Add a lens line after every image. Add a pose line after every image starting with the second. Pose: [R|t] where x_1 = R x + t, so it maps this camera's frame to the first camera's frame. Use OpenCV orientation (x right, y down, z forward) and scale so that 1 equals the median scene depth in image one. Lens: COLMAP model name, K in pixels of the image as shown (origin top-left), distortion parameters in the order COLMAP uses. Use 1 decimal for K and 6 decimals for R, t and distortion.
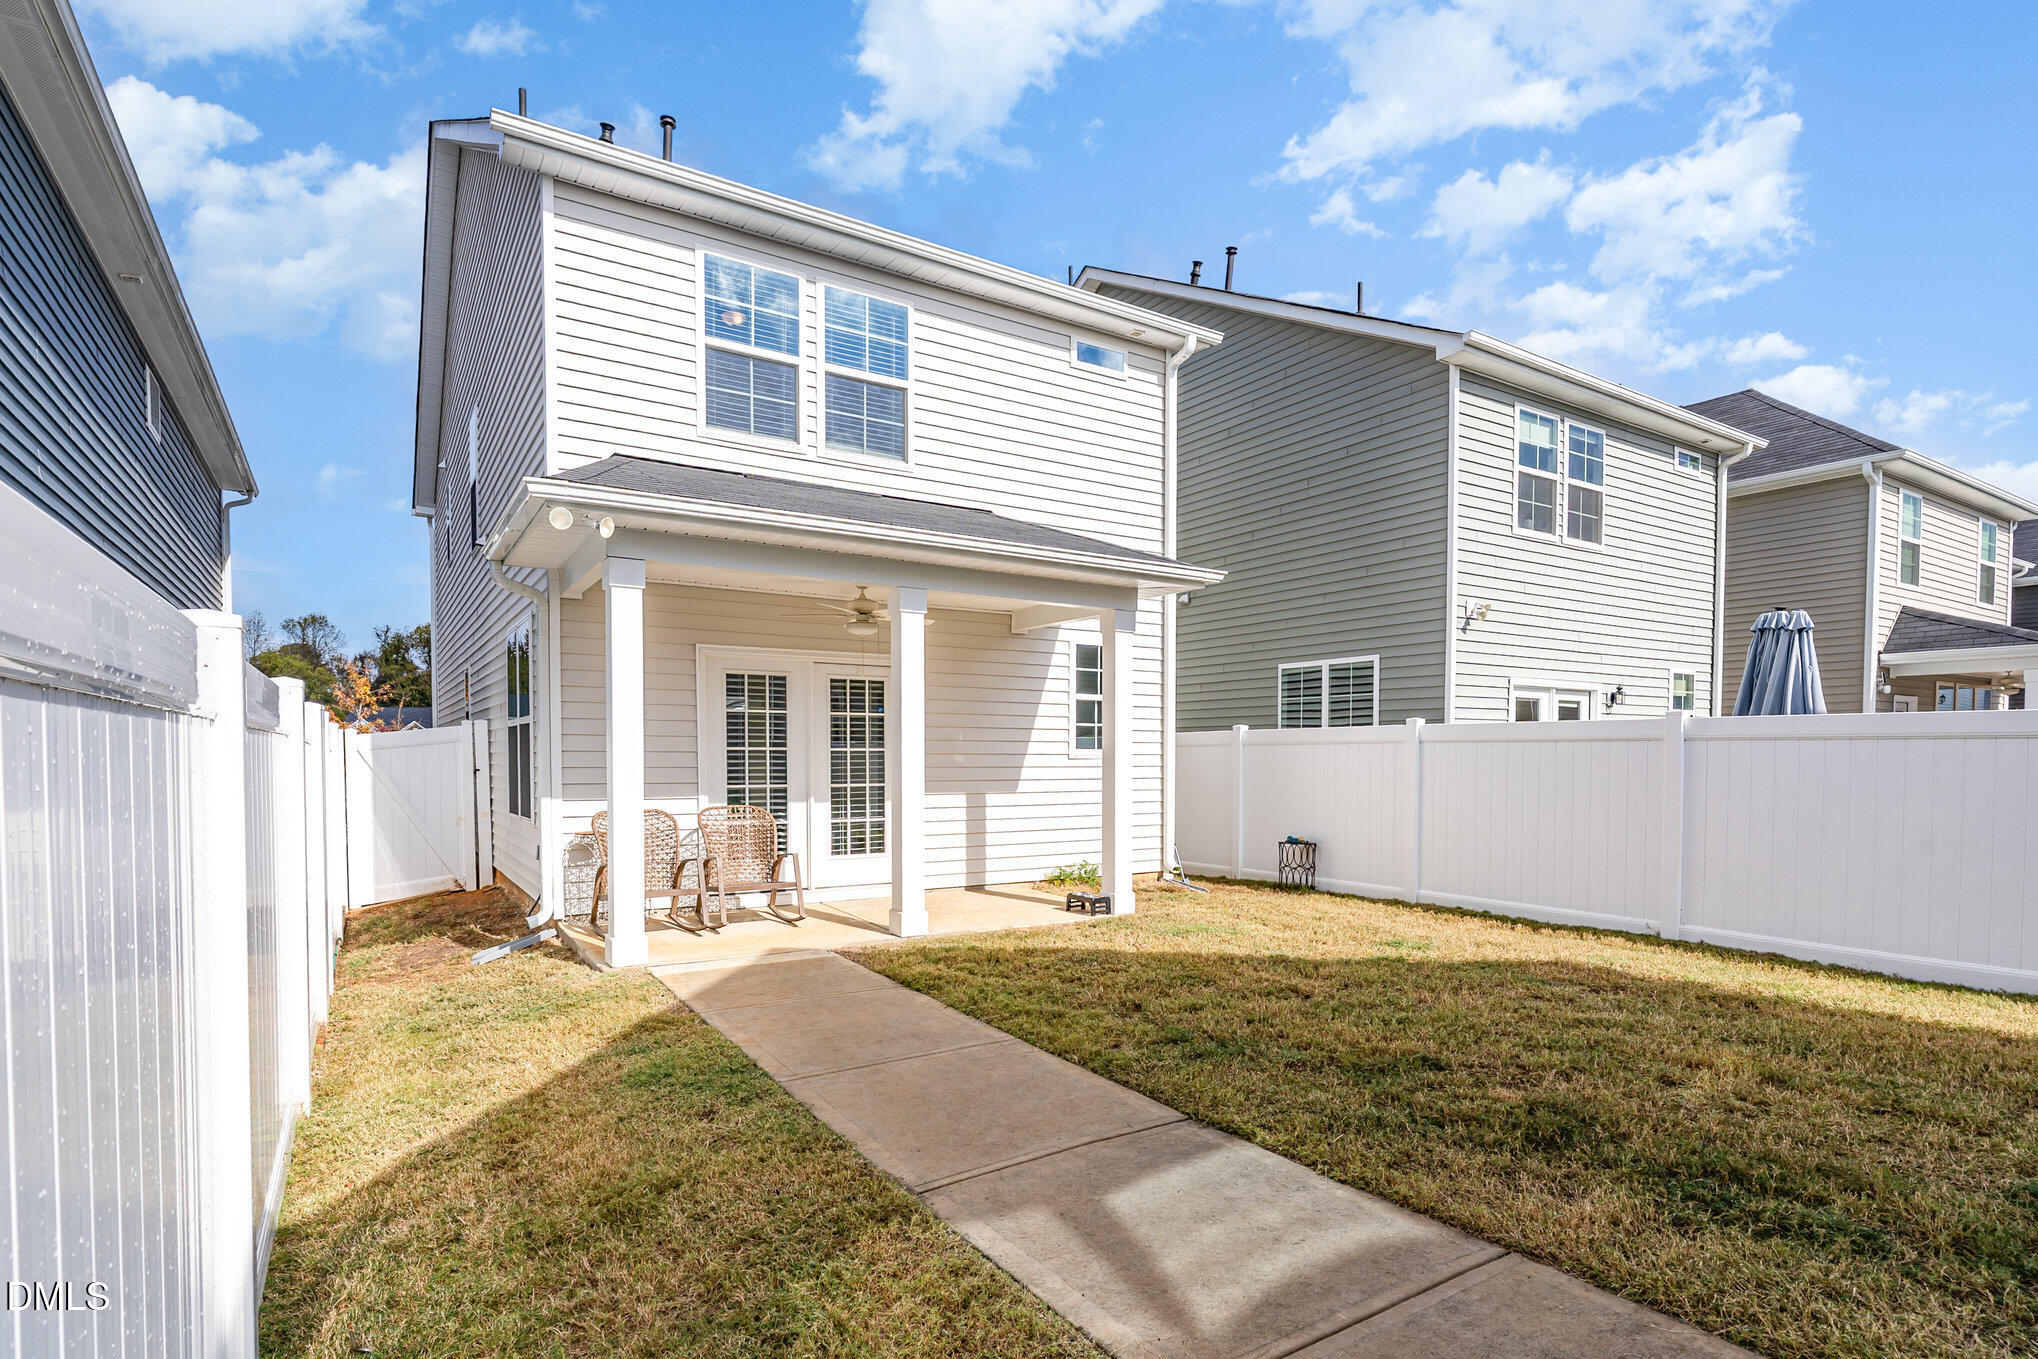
lens RADIAL K [[949.8, 0, 1017.4], [0, 949.8, 770.7], [0, 0, 1]] dist [-0.000606, -0.000129]
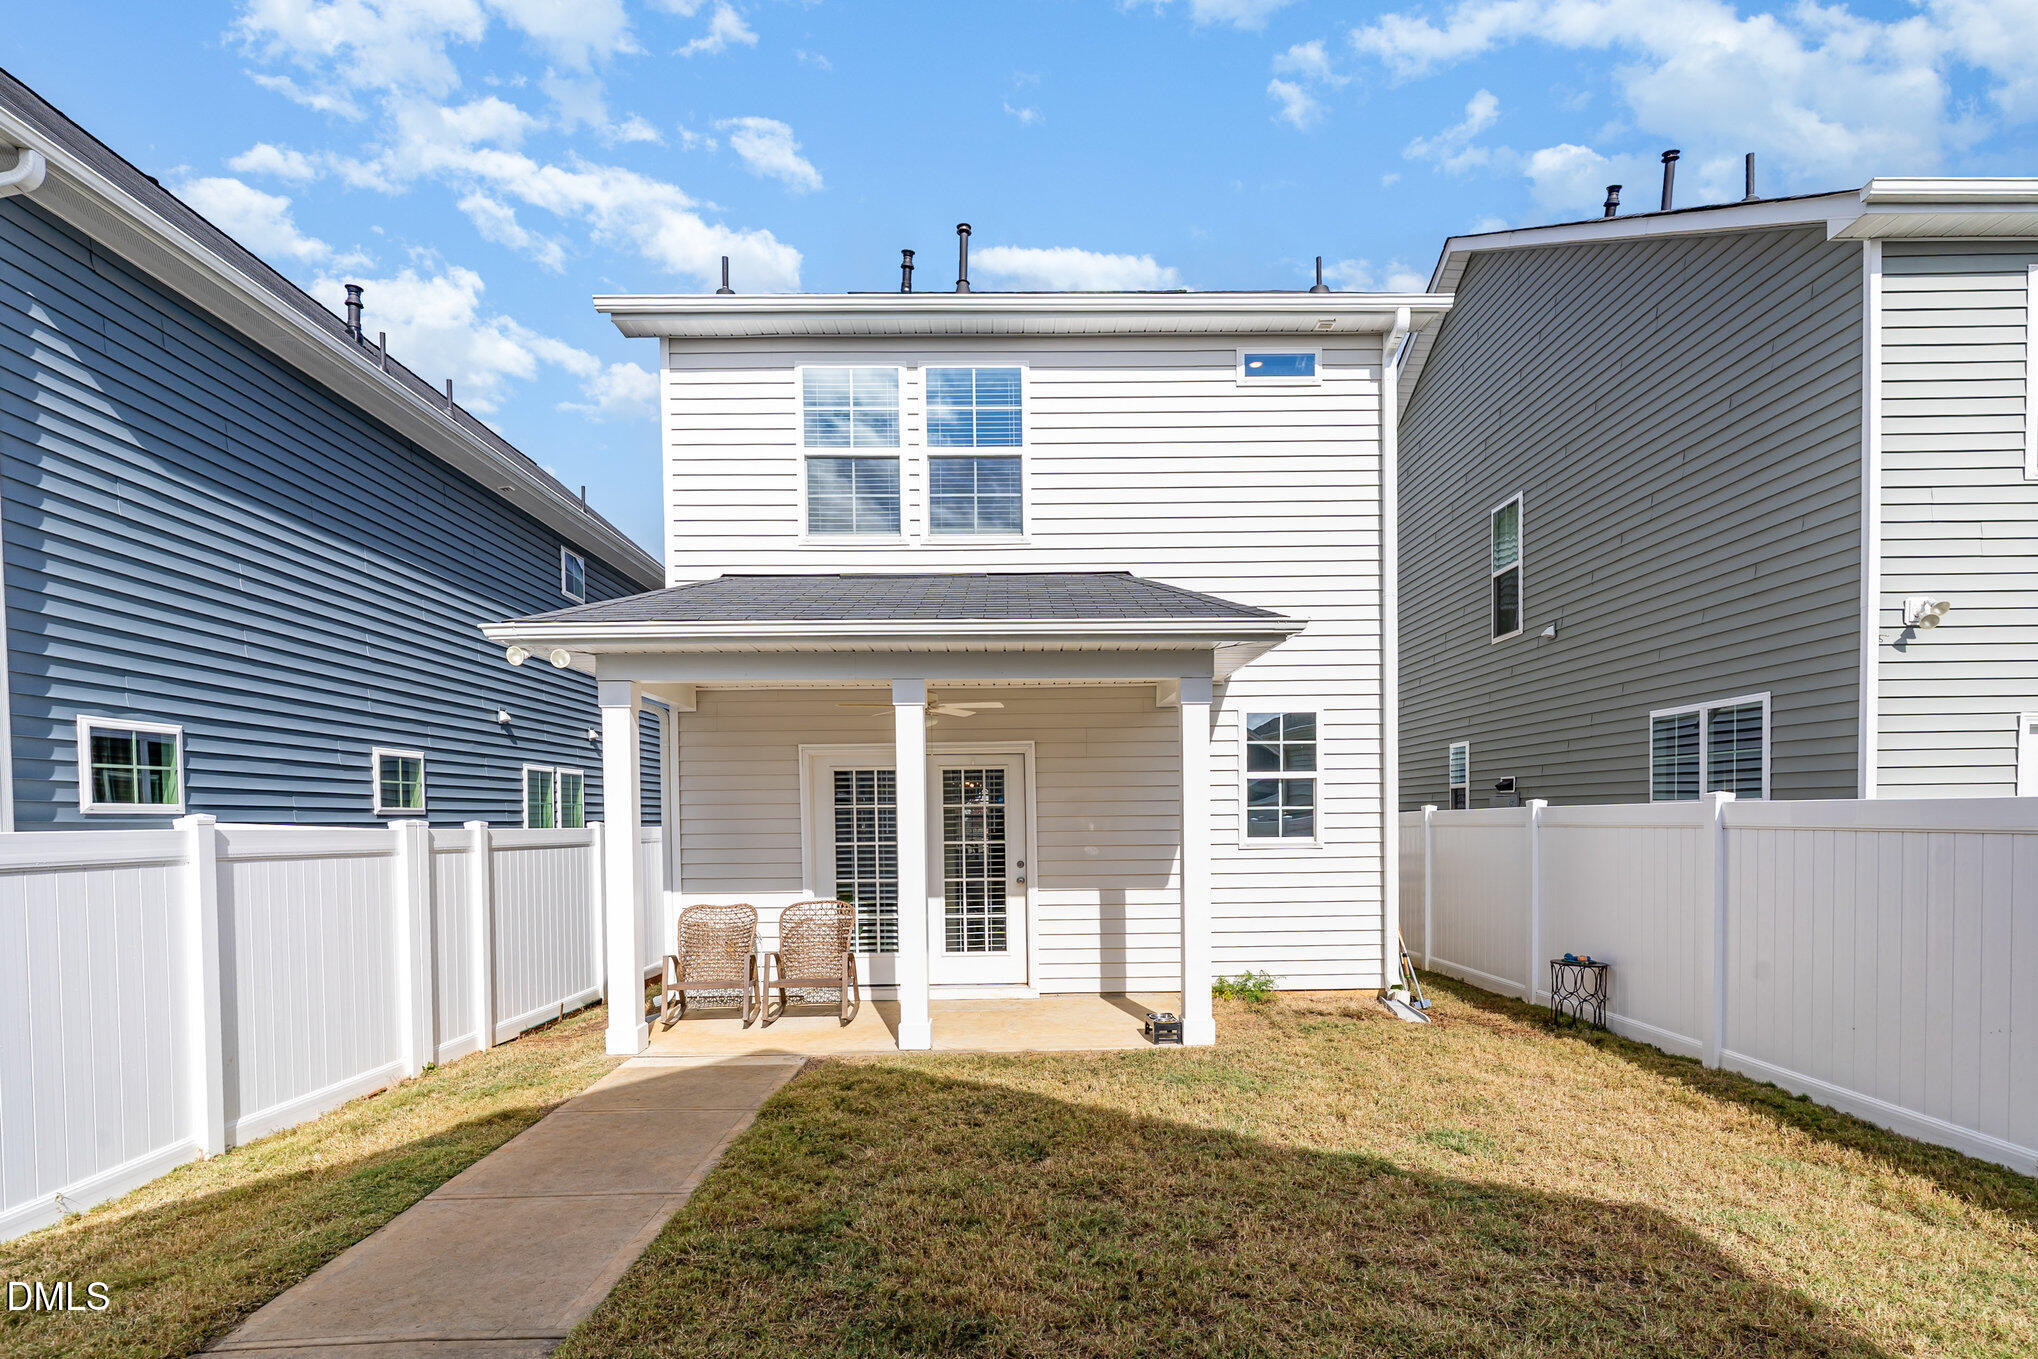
lens RADIAL K [[978.1, 0, 1019.4], [0, 978.1, 835.0], [0, 0, 1]] dist [0.003136, 0.000364]
pose [[0.868363, -0.004899, -0.495906, 0.352935], [0.003845, 0.999988, -0.003145, -0.026017], [0.495915, 0.000824, 0.868371, 0.163489]]
